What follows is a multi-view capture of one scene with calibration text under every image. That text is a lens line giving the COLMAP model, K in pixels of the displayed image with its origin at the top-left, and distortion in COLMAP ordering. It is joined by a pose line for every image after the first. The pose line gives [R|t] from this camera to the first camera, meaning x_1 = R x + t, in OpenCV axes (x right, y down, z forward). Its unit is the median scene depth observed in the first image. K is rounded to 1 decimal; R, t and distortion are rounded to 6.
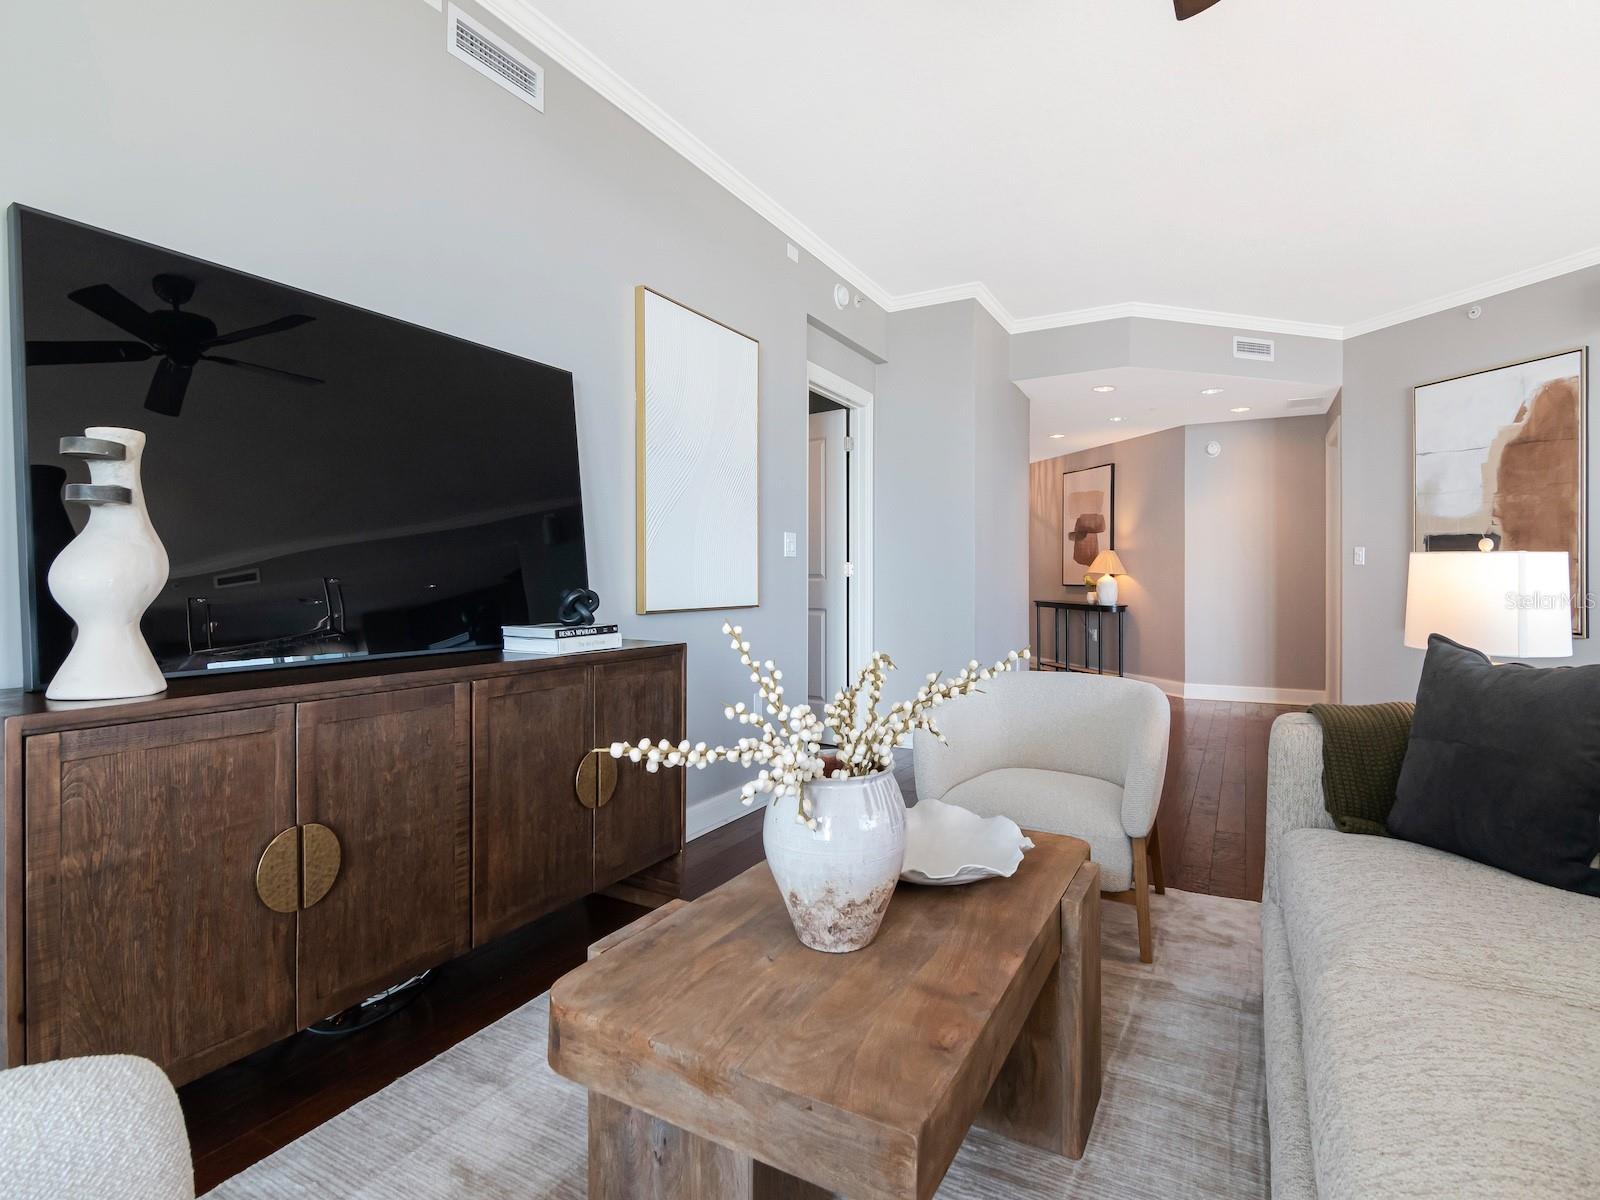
lens RADIAL K [[783.8, 0, 842.7], [0, 783.8, 574.5], [0, 0, 1]] dist [-0.002812, -0.000375]
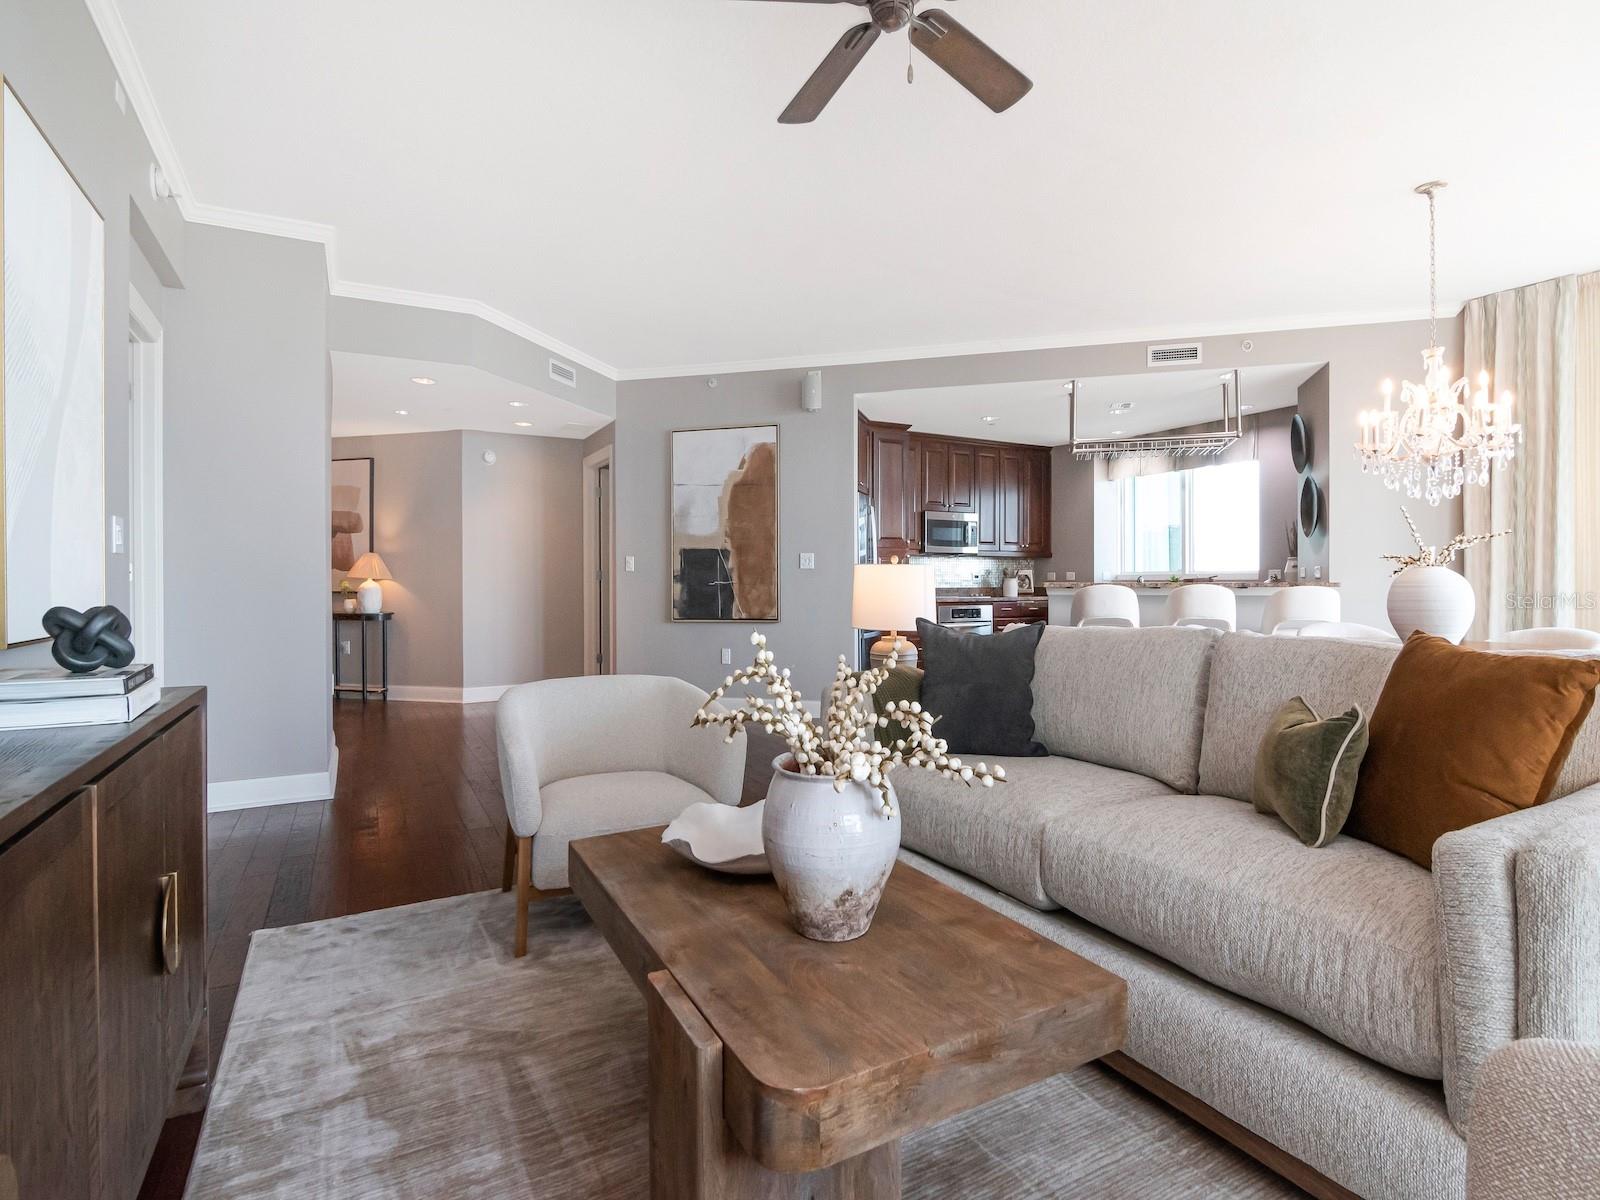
lens RADIAL K [[789.9, 0, 807.1], [0, 789.9, 586.1], [0, 0, 1]] dist [-0.012897, -0.001062]
pose [[0.561811, -0.007714, 0.827230, -0.222928], [0.000672, 0.999960, 0.008868, 0.000032], [-0.827265, -0.004426, 0.561794, 0.111182]]
